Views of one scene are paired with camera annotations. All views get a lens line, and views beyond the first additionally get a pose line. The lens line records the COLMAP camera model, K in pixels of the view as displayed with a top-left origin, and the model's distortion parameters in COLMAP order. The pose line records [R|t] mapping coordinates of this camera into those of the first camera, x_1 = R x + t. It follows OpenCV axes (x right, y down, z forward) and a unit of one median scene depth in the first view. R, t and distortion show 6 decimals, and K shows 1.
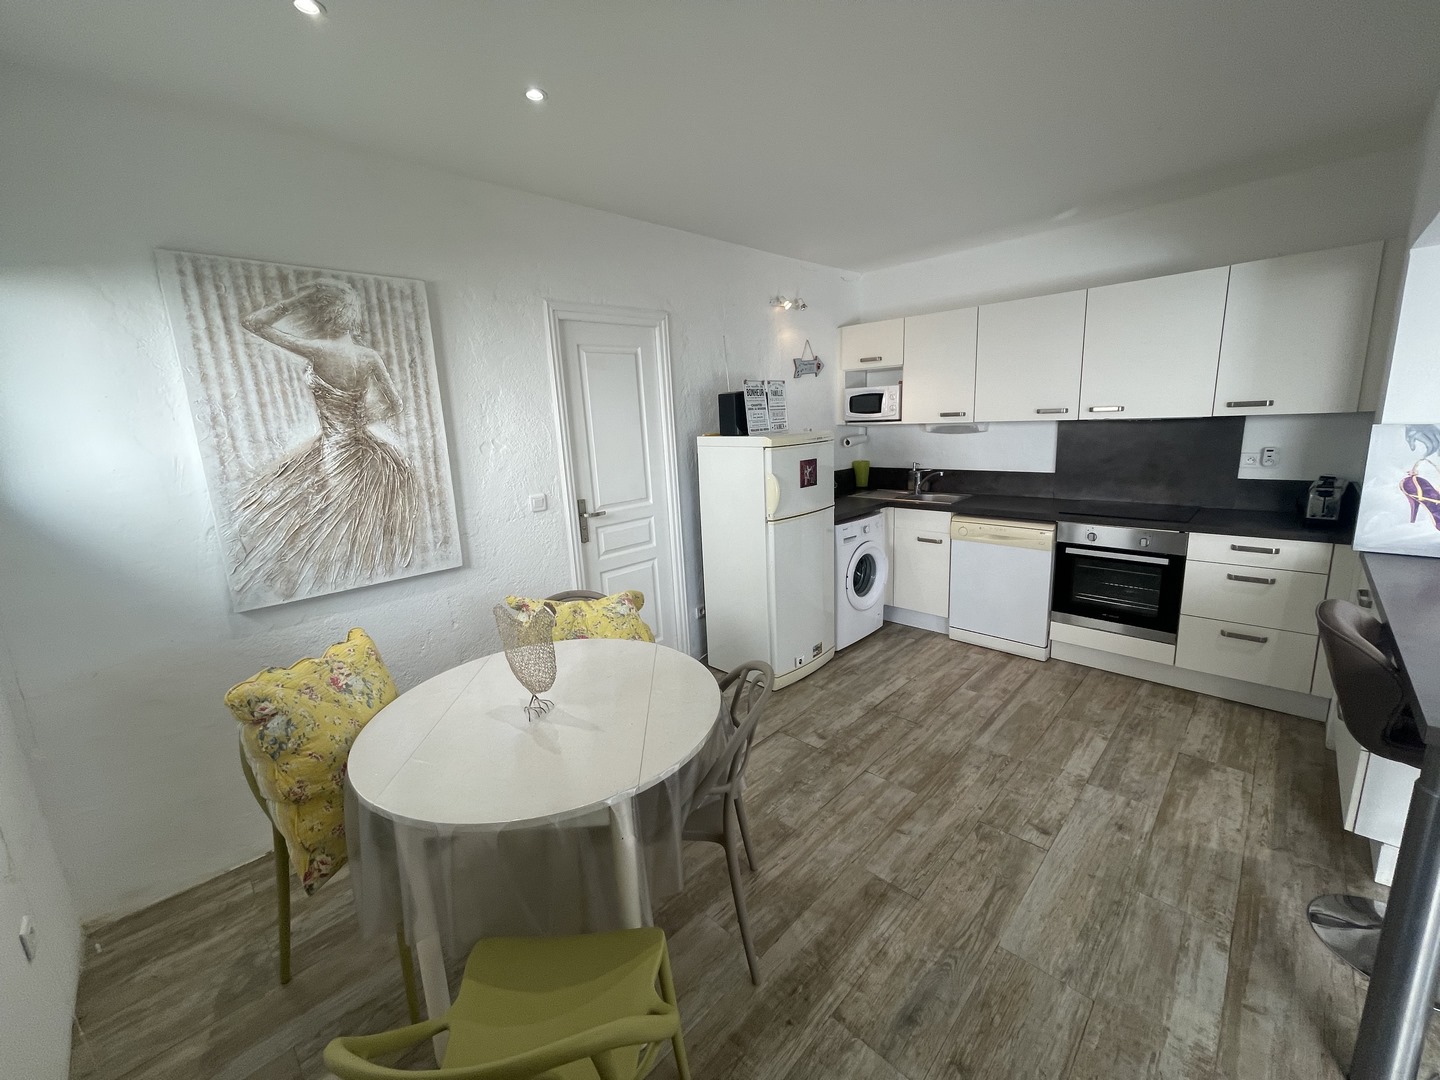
lens RADIAL K [[580.3, 0, 721.1], [0, 580.3, 538.1], [0, 0, 1]] dist [-0.003745, 0.000653]
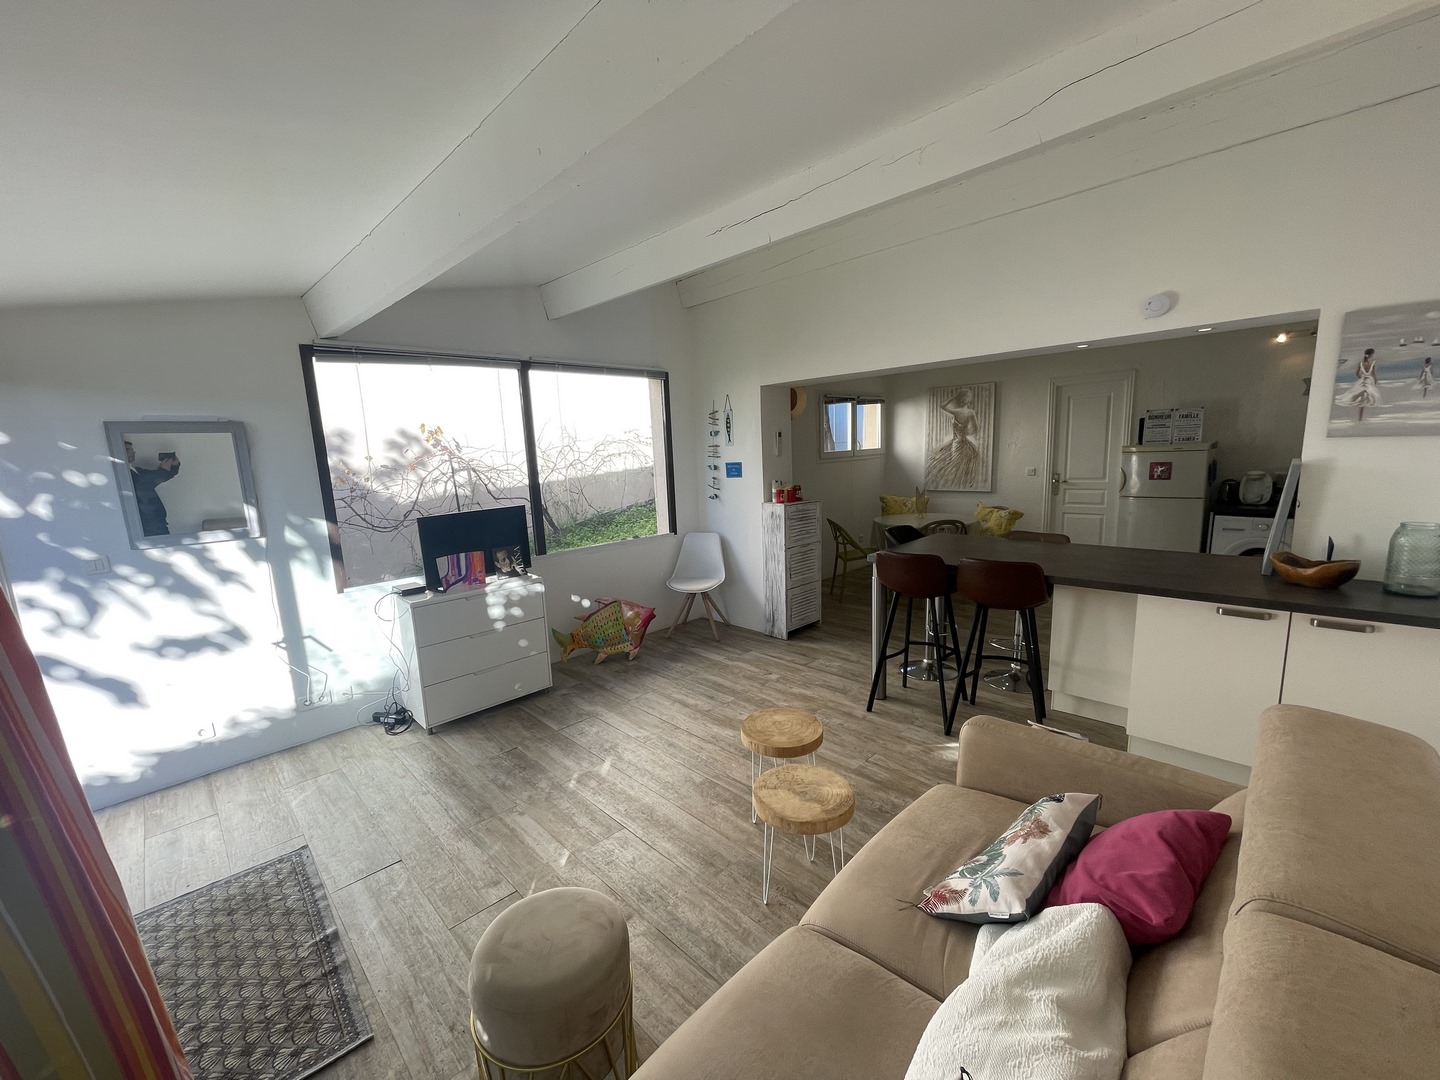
lens RADIAL K [[580.3, 0, 717.1], [0, 580.3, 544.8], [0, 0, 1]] dist [-0.003745, 0.000653]
pose [[-0.017895, 0.212214, -0.977059, 2.402785], [-0.164299, 0.963308, 0.212236, -0.080163], [0.986248, 0.164328, 0.017628, -0.204243]]
